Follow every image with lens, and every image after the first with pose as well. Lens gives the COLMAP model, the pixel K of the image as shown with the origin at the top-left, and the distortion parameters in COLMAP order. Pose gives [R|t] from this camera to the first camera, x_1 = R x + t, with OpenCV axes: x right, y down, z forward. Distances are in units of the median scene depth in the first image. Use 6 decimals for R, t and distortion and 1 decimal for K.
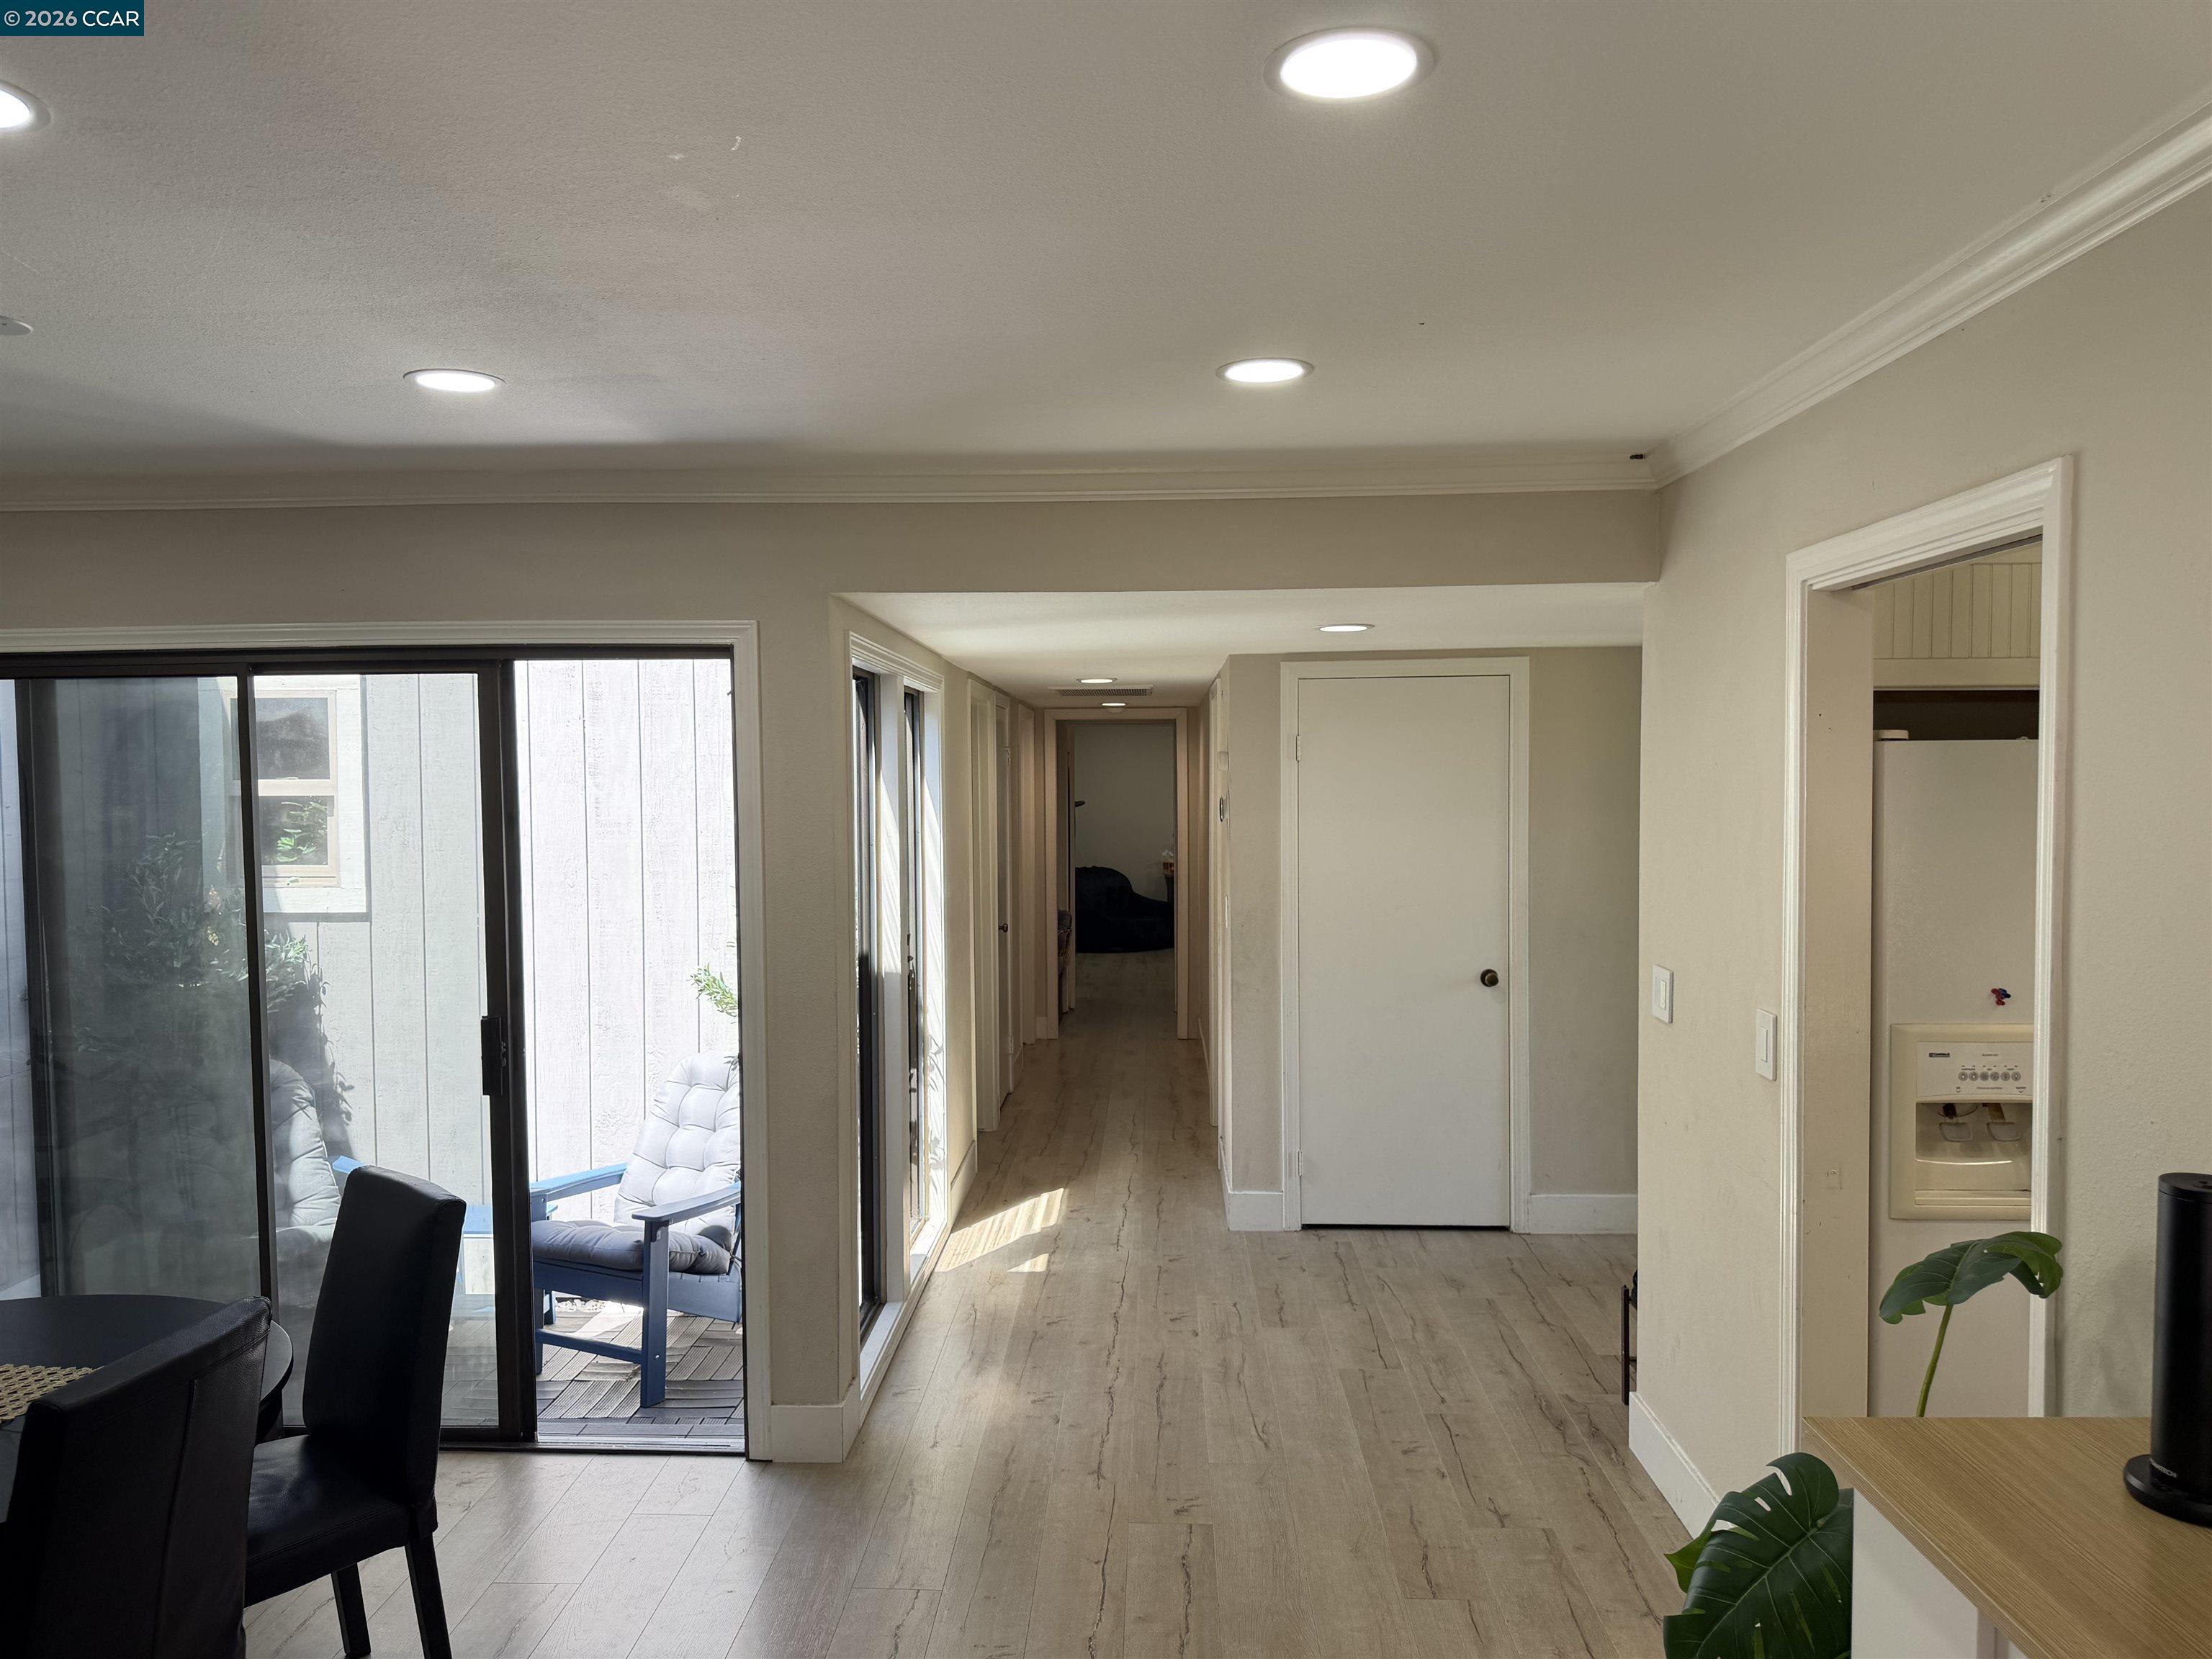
lens RADIAL K [[1550.7, 0, 1106.0], [0, 1550.7, 829.5], [0, 0, 1]] dist [0.121791, -0.214408]
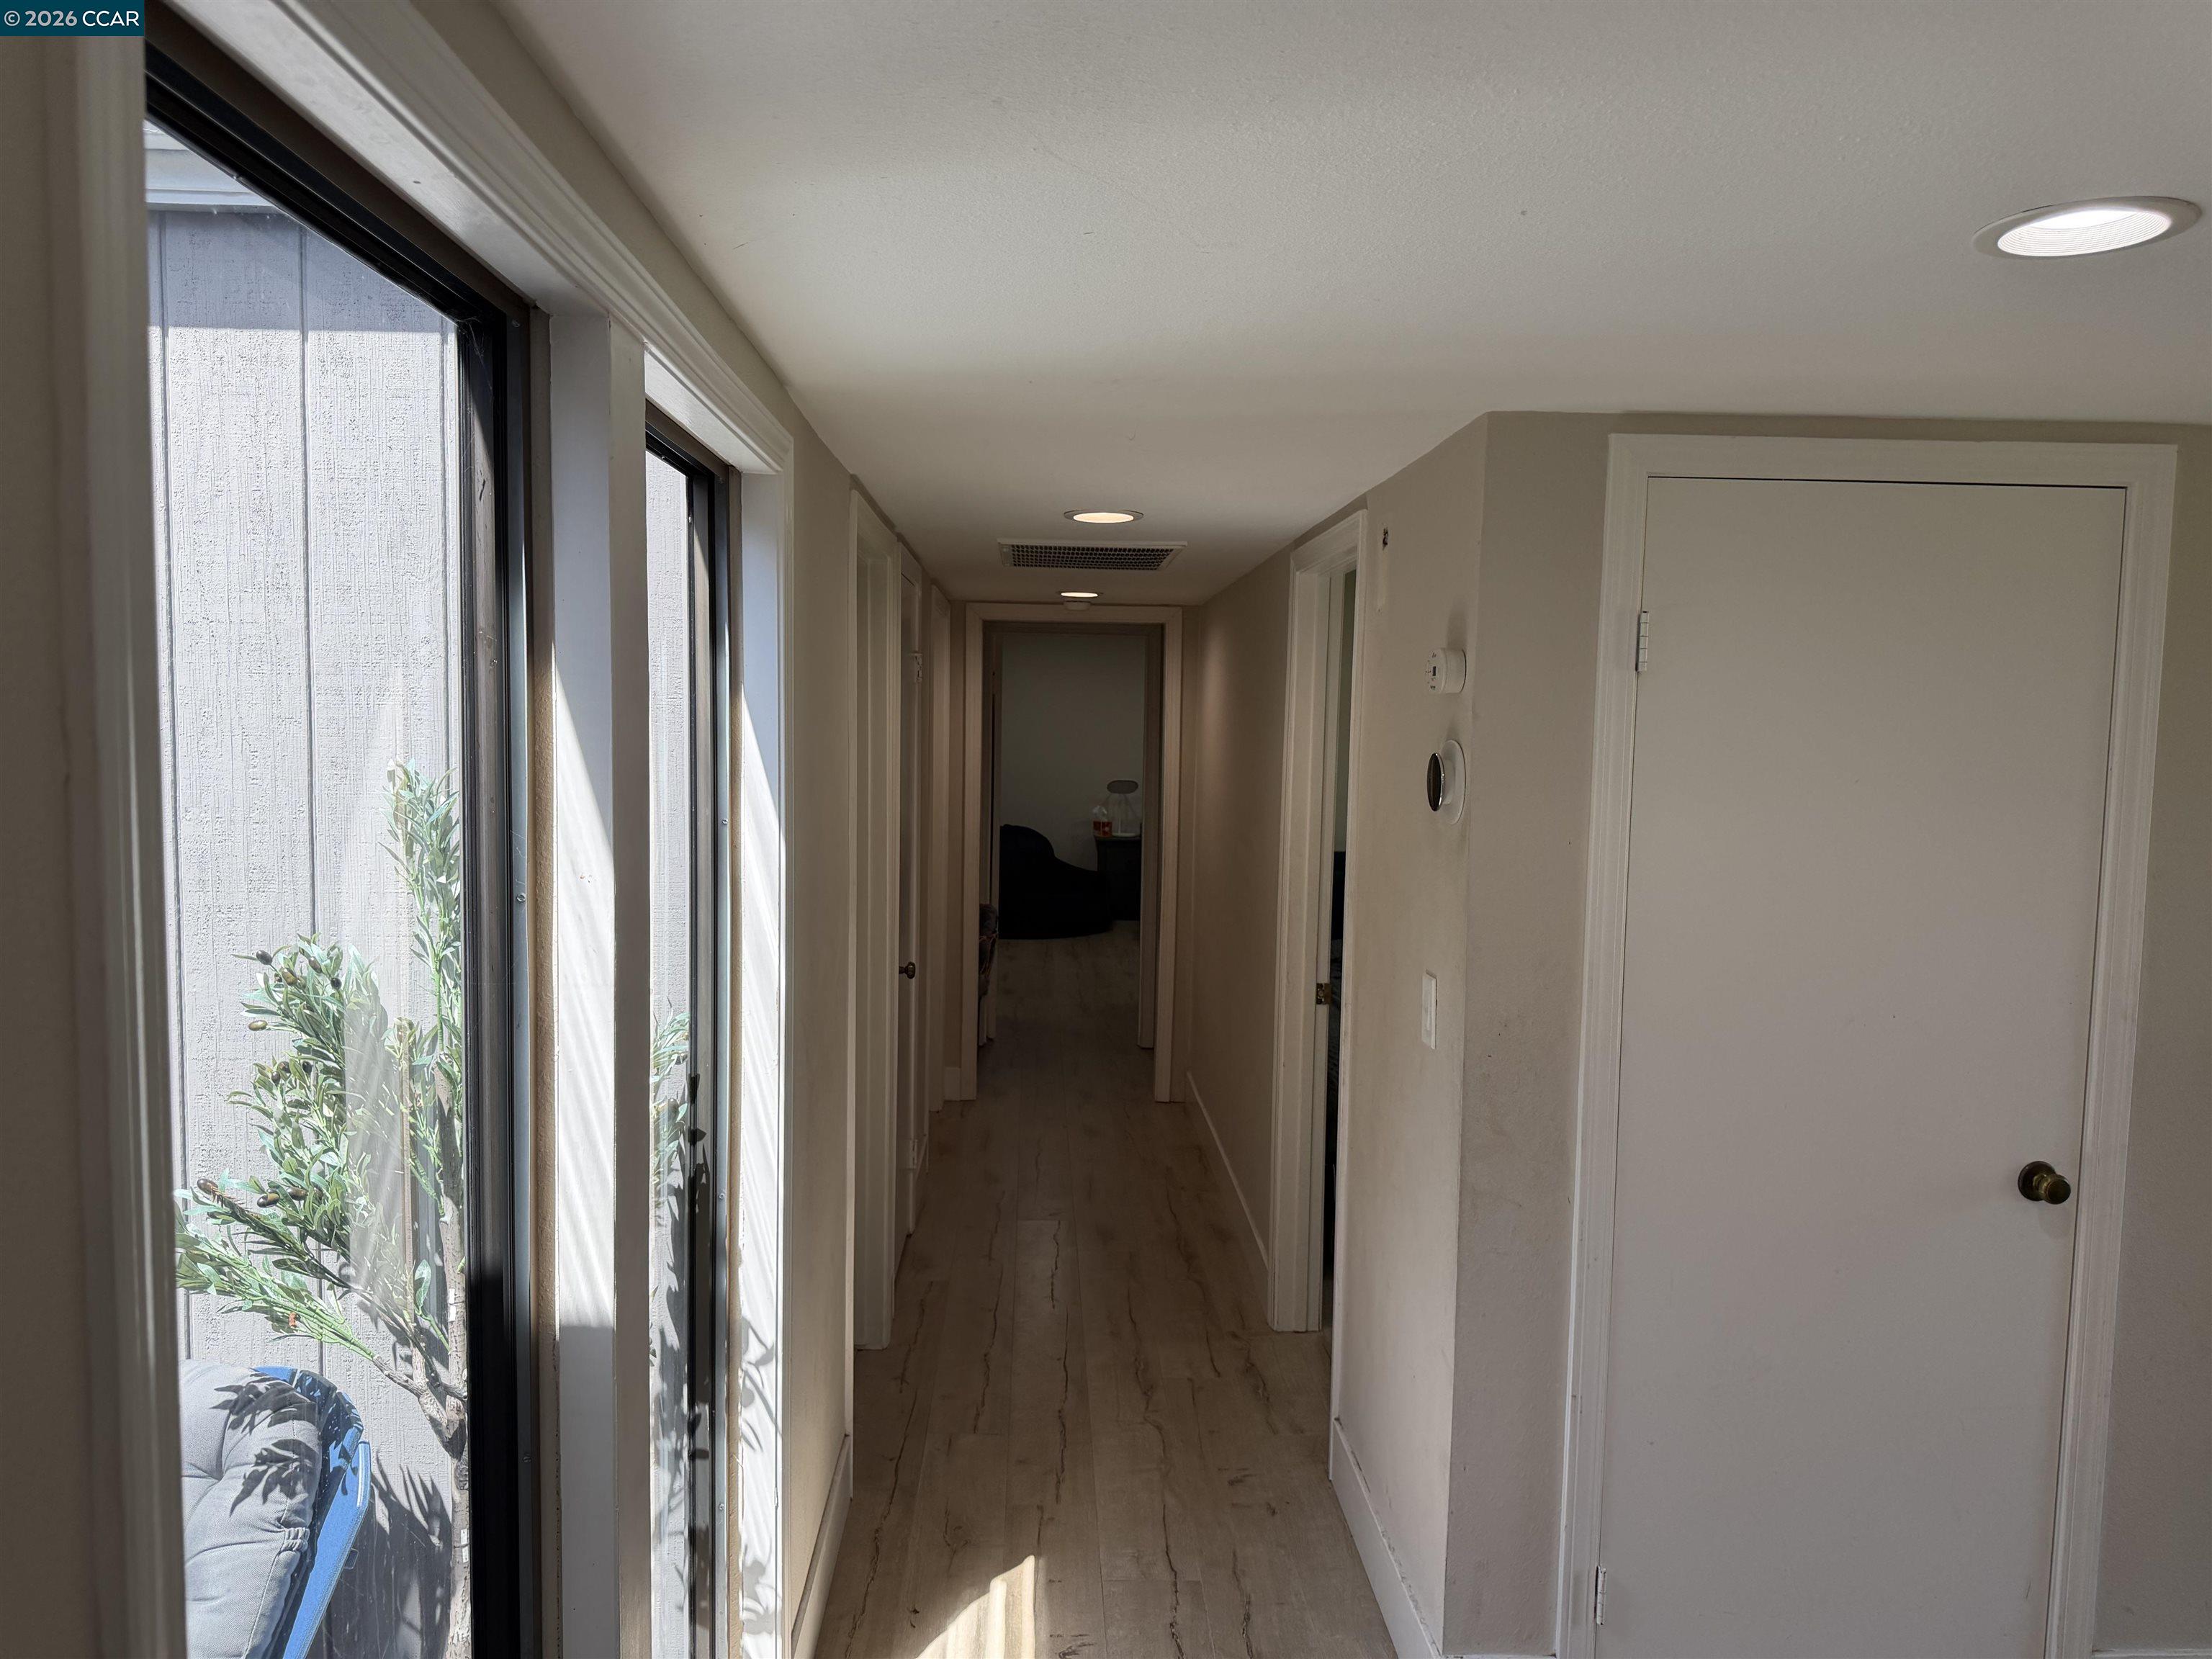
lens RADIAL K [[1550.7, 0, 1106.0], [0, 1550.7, 829.5], [0, 0, 1]] dist [0.121791, -0.214408]
pose [[0.996737, 0.019853, 0.078238, -0.052777], [-0.022954, 0.998978, 0.038942, -0.014930], [-0.077385, -0.040610, 0.996174, 0.580327]]
